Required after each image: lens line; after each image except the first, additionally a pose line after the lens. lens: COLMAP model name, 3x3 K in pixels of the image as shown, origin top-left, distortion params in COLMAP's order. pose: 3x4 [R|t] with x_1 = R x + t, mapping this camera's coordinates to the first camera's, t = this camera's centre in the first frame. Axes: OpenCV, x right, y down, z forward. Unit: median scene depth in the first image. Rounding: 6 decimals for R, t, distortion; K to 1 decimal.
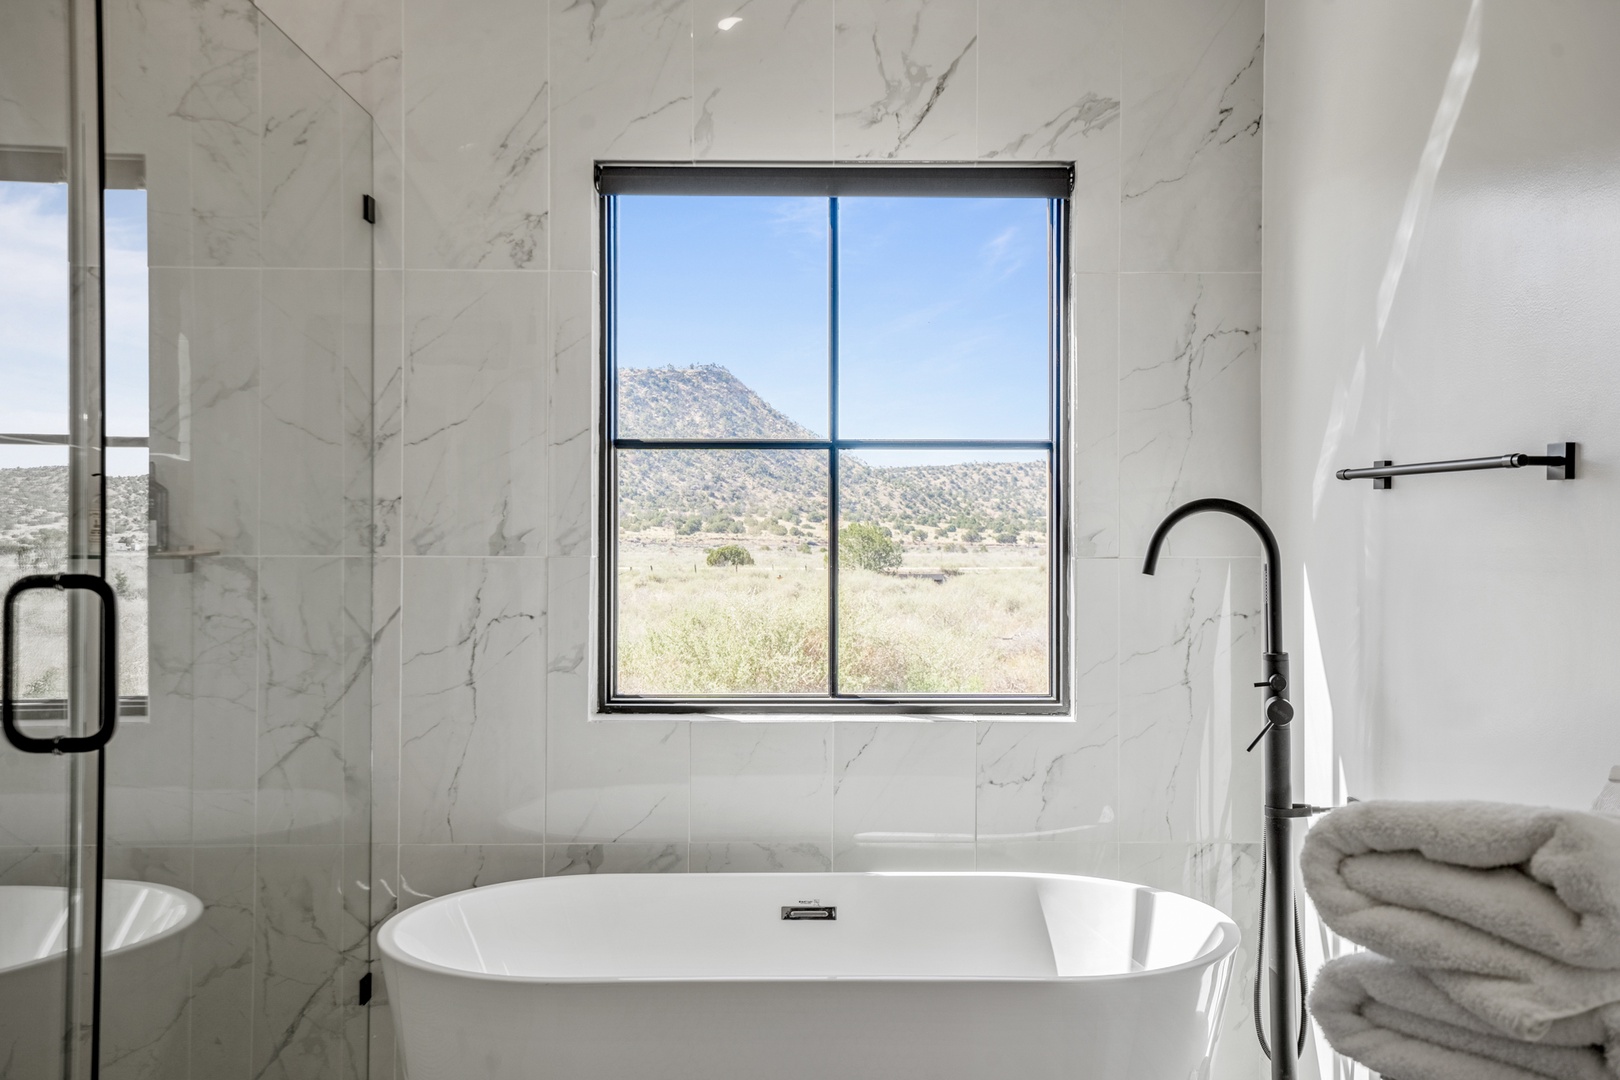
lens RADIAL K [[1569.4, 0, 806.4], [0, 1569.4, 519.8], [0, 0, 1]] dist [0.005452, 0.211046]
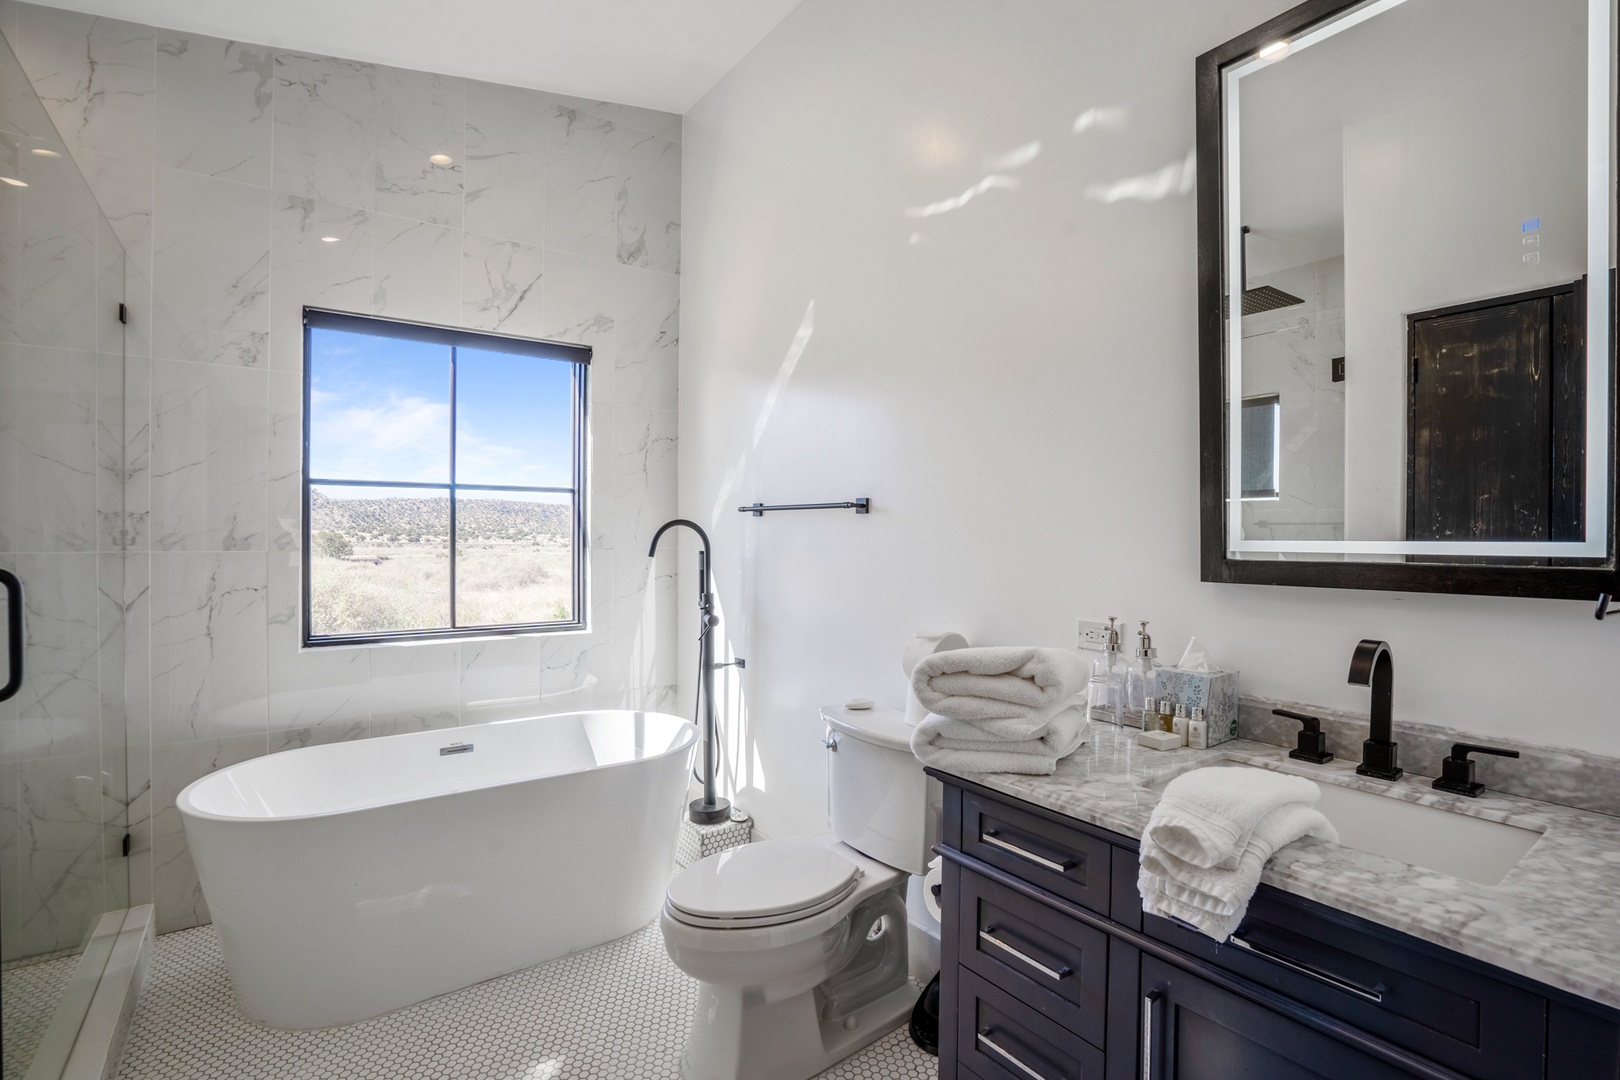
lens RADIAL K [[759.2, 0, 810.0], [0, 759.2, 540.0], [0, 0, 1]] dist [-0.048658, 0.015393]
pose [[0.815578, -0.002298, 0.578642, -0.151998], [-0.005088, 0.999925, 0.011143, 0.001161], [-0.578624, -0.012032, 0.815505, 0.075209]]
